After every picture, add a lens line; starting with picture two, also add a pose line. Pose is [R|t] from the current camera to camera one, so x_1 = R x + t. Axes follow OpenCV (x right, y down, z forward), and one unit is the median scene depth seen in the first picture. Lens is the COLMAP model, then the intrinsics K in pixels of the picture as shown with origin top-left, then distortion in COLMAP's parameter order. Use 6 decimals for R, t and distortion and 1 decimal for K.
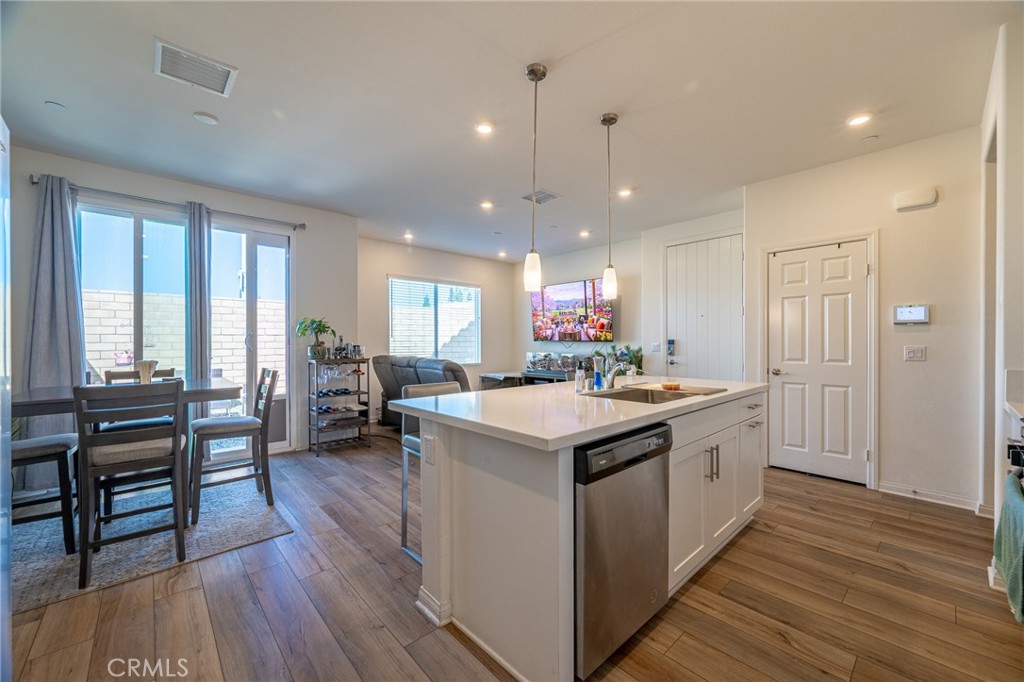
lens RADIAL K [[398.3, 0, 514.7], [0, 398.3, 342.6], [0, 0, 1]] dist [-0.001296, 0.000200]
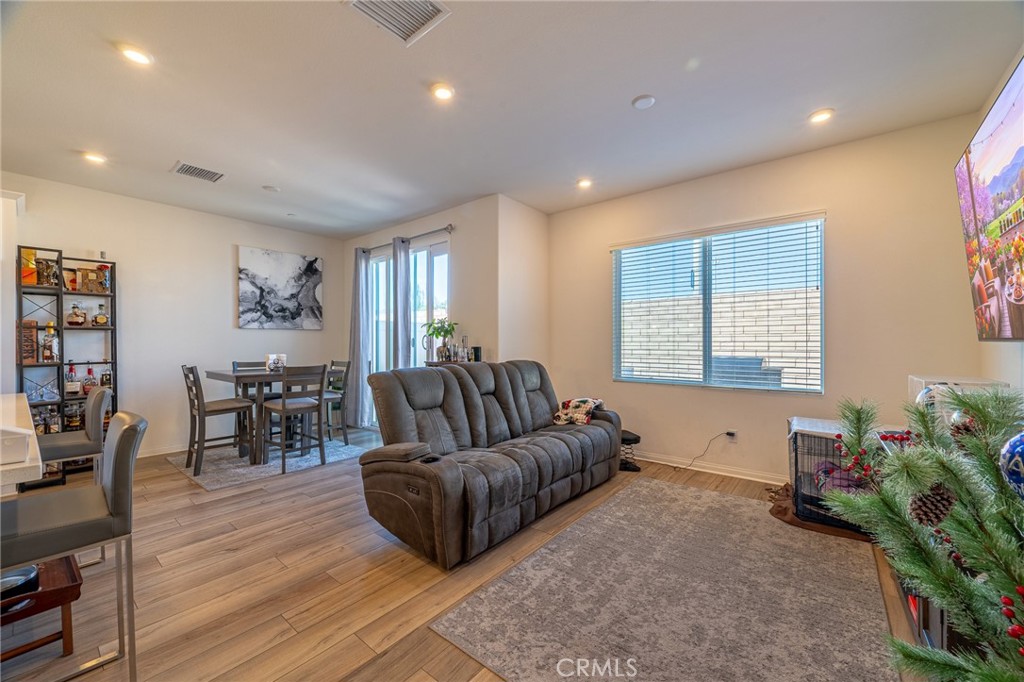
lens RADIAL K [[398.3, 0, 514.7], [0, 398.3, 342.6], [0, 0, 1]] dist [-0.001296, 0.000200]
pose [[0.144446, 0.006972, -0.989488, 0.555769], [-0.001331, 0.999976, 0.006852, -0.010182], [0.989512, 0.000328, 0.144451, 1.166827]]
